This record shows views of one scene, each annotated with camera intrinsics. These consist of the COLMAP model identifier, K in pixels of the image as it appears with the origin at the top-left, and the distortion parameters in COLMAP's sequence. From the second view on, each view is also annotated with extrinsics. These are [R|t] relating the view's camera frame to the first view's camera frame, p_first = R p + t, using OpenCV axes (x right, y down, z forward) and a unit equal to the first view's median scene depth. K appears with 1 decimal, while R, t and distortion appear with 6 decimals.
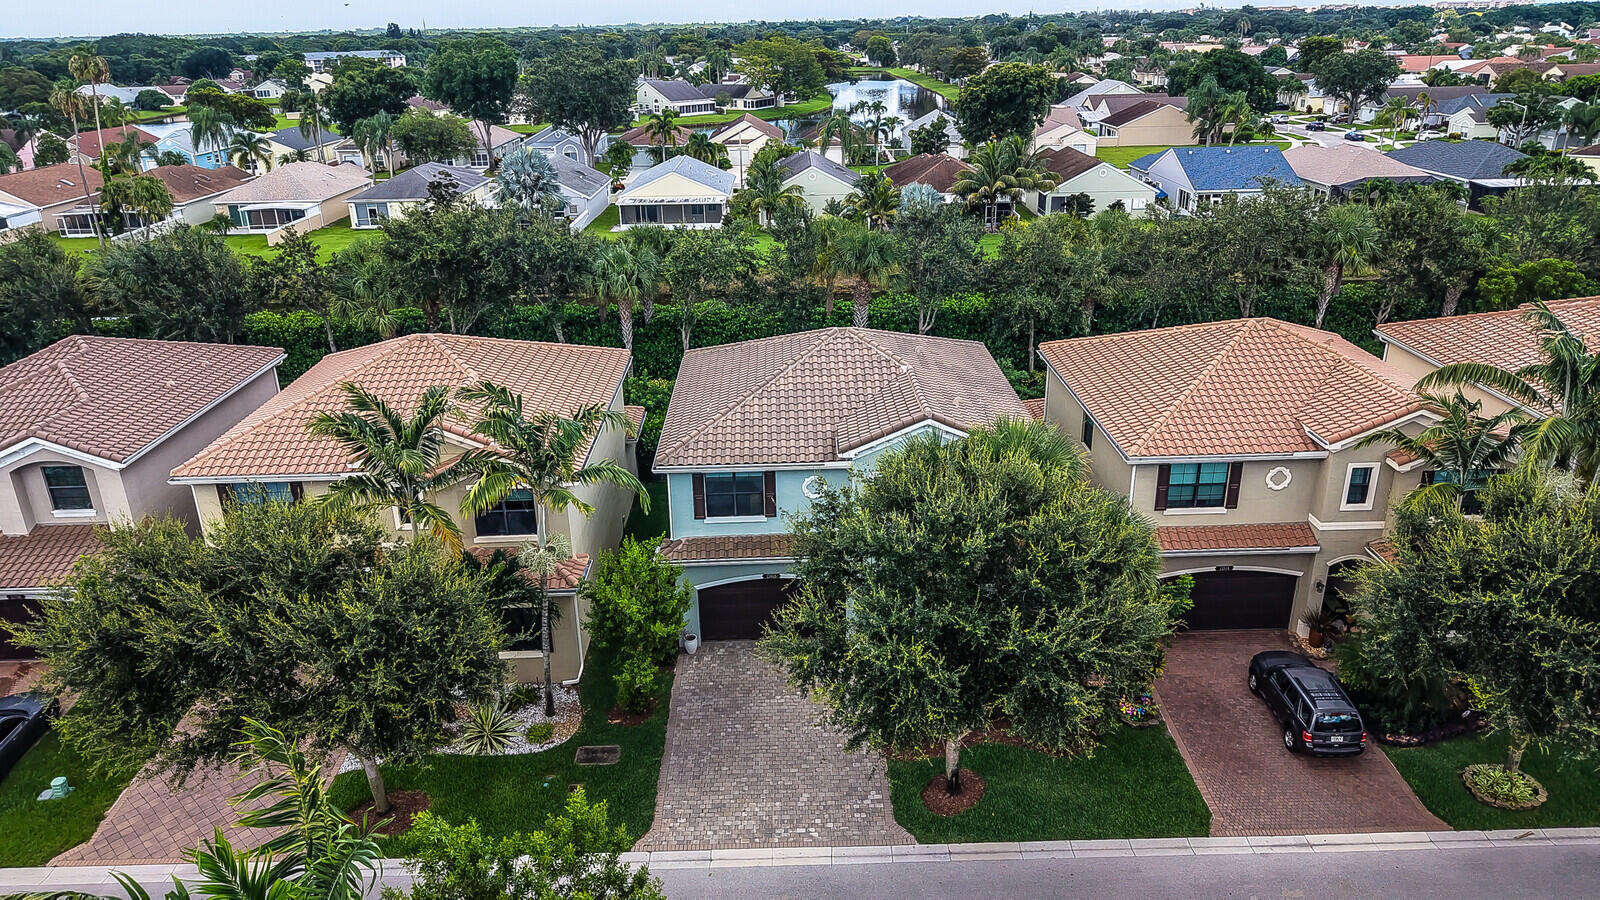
lens RADIAL K [[1081.8, 0, 795.9], [0, 1081.8, 446.9], [0, 0, 1]] dist [0.045159, -0.041527]
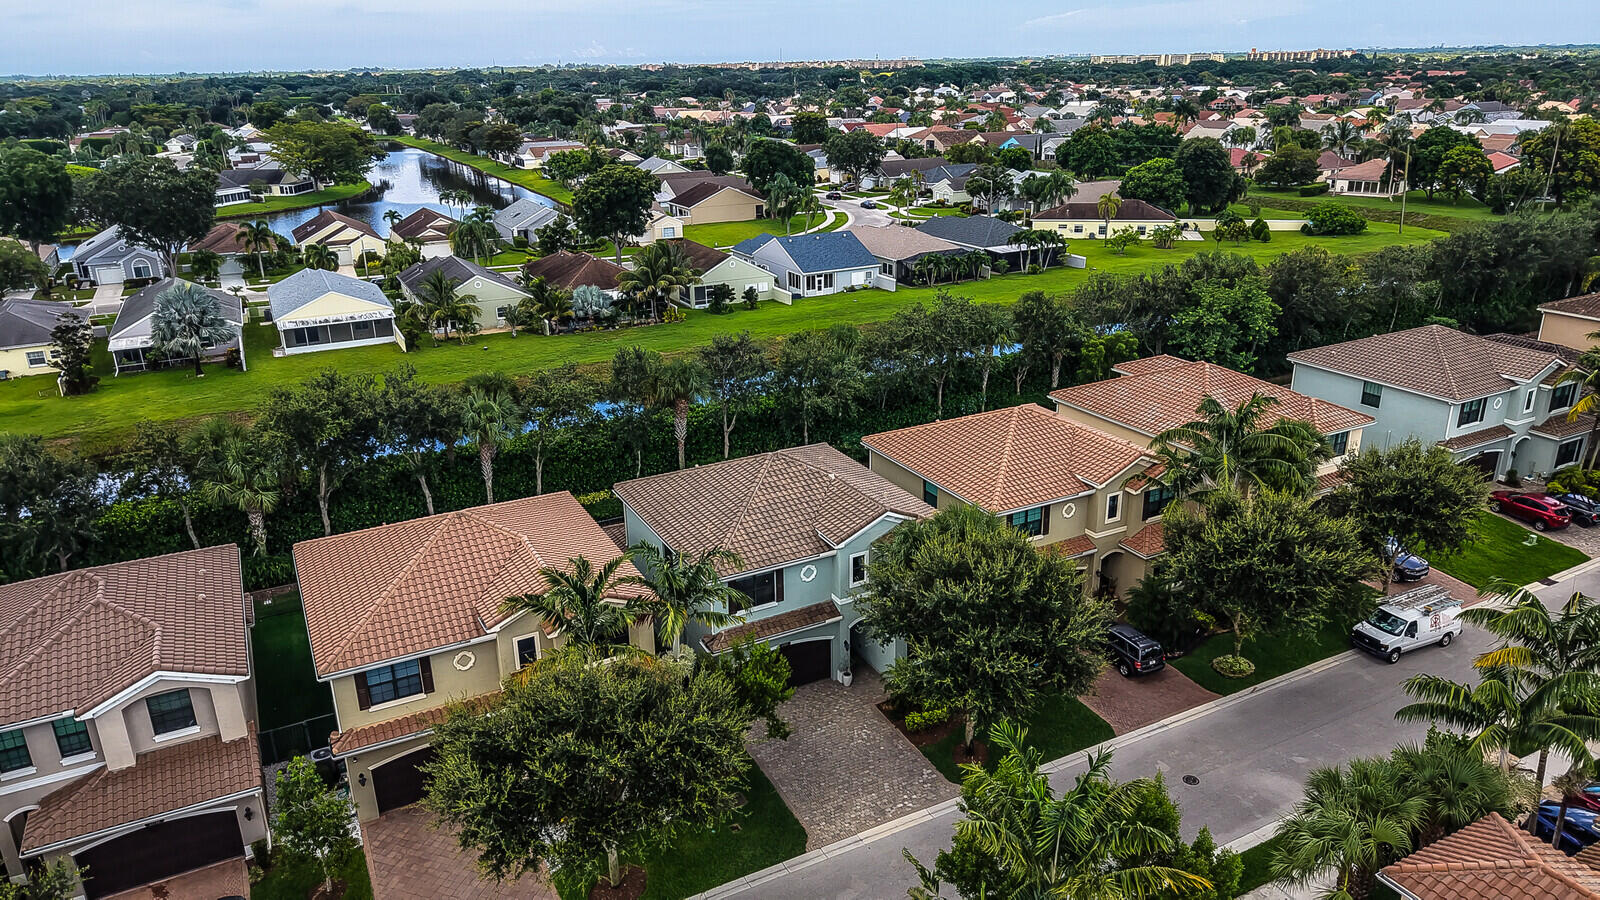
lens RADIAL K [[1081.8, 0, 795.9], [0, 1081.8, 446.9], [0, 0, 1]] dist [0.045159, -0.041527]
pose [[0.895902, -0.147585, 0.419021, -0.550708], [0.163930, 0.986467, -0.003049, -0.121072], [-0.412901, 0.071422, 0.907971, -0.262842]]
